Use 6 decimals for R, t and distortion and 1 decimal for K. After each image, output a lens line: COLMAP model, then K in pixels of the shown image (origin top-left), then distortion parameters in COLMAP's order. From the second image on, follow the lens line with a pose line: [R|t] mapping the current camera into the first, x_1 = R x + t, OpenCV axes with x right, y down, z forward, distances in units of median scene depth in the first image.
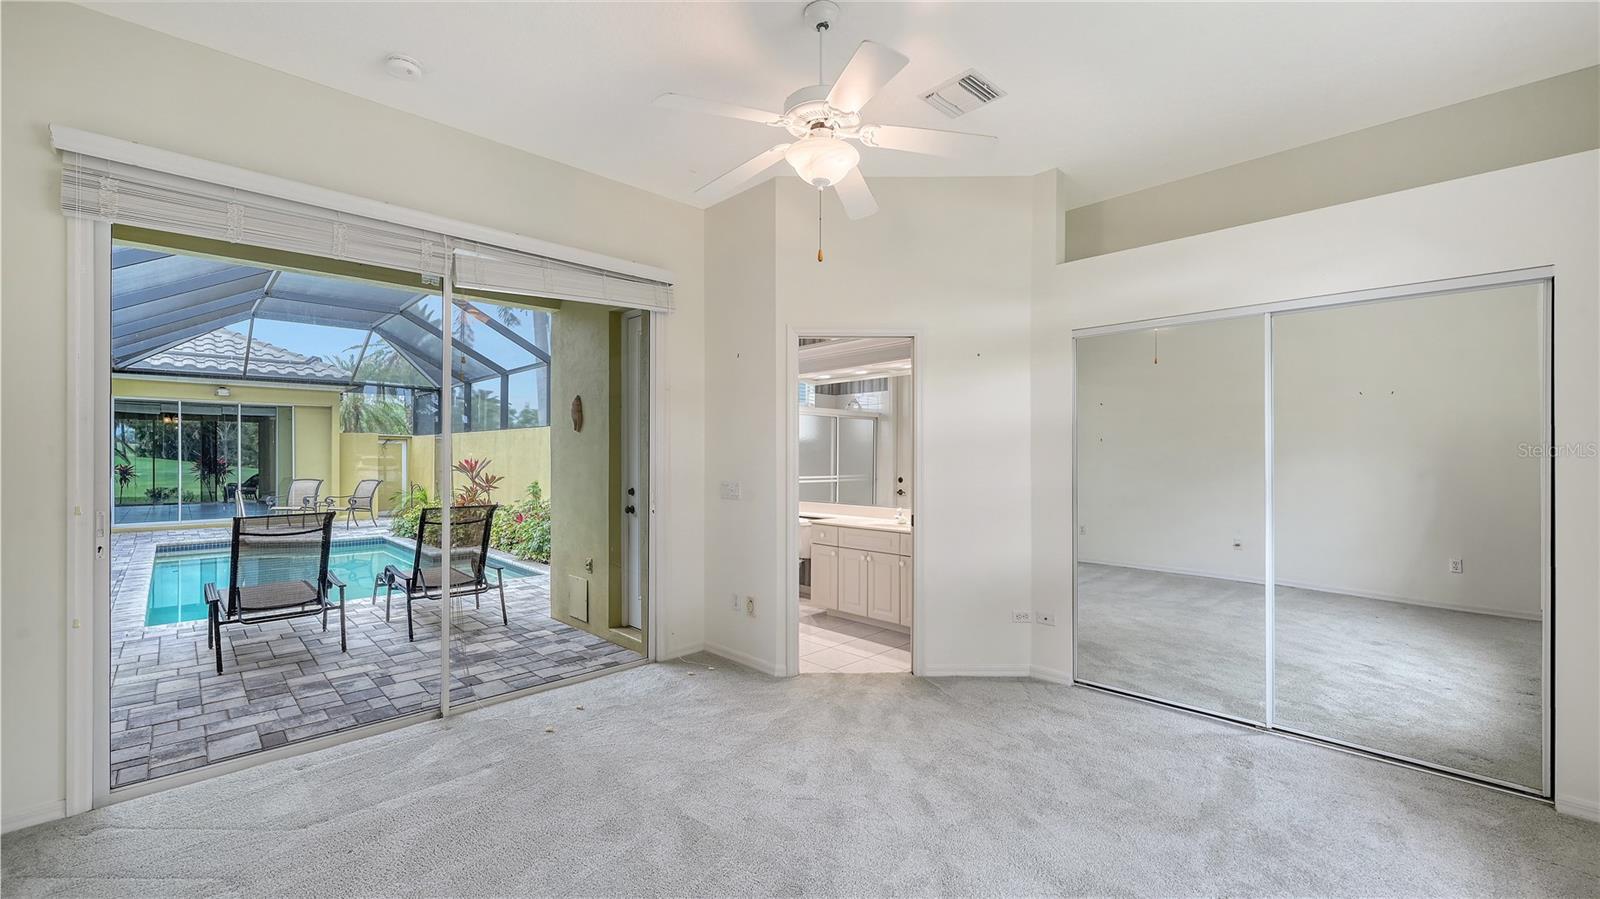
lens RADIAL K [[640.5, 0, 805.1], [0, 640.5, 451.0], [0, 0, 1]] dist [-0.001682, -0.000692]
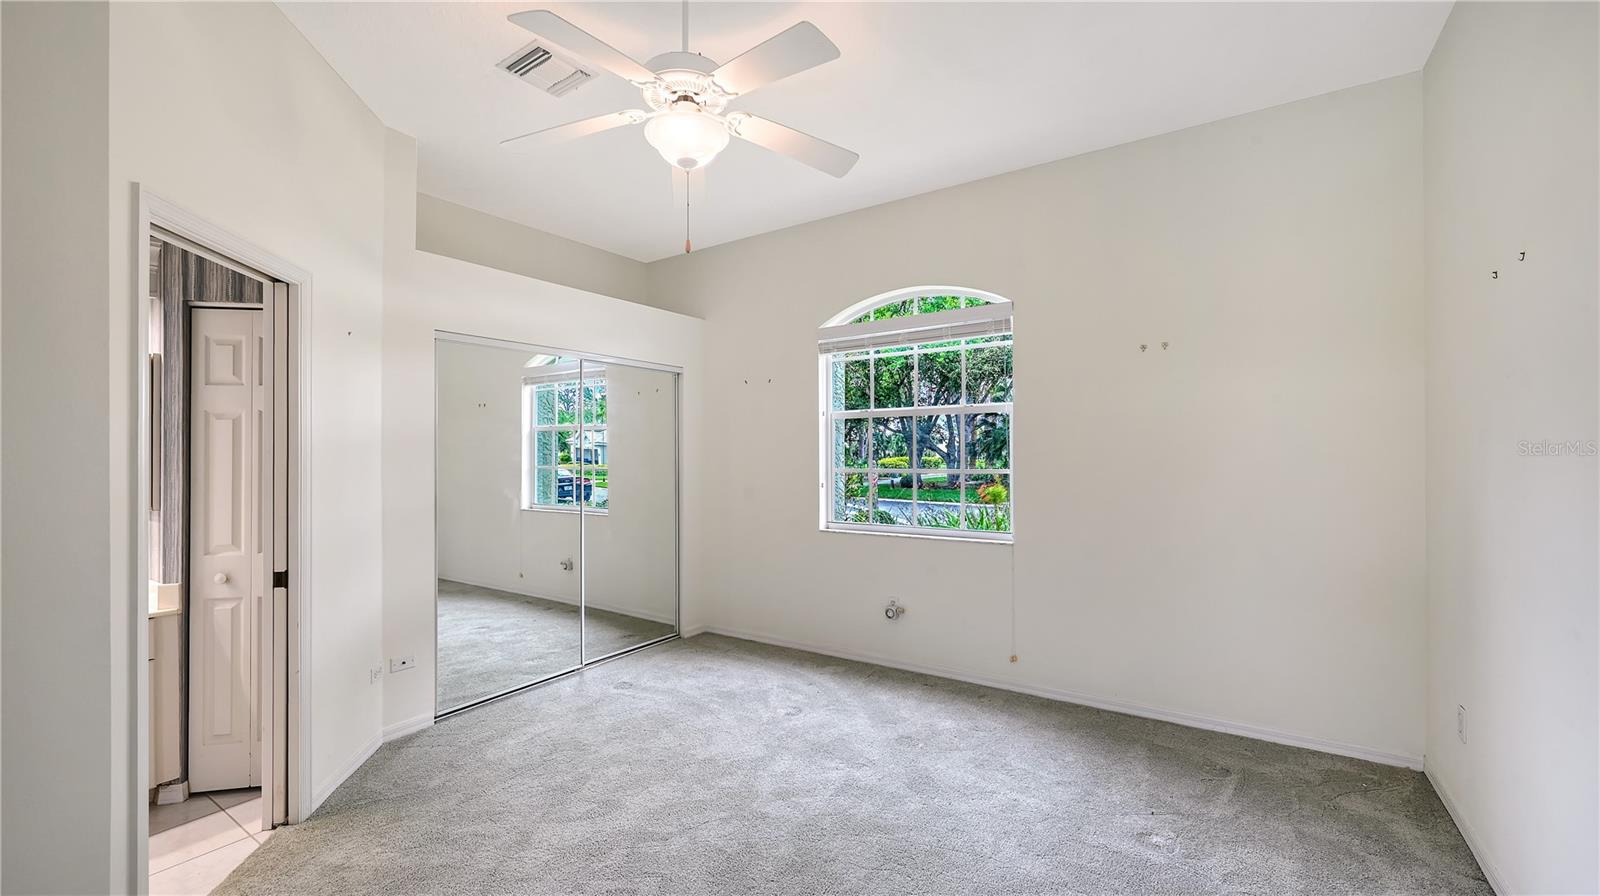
lens RADIAL K [[640.5, 0, 806.3], [0, 640.5, 451.2], [0, 0, 1]] dist [-0.001682, -0.000692]
pose [[-0.212511, 0.014704, 0.977048, -0.568290], [0.006863, 0.999885, -0.013555, -0.000592], [-0.977135, 0.003825, -0.212588, 0.667471]]
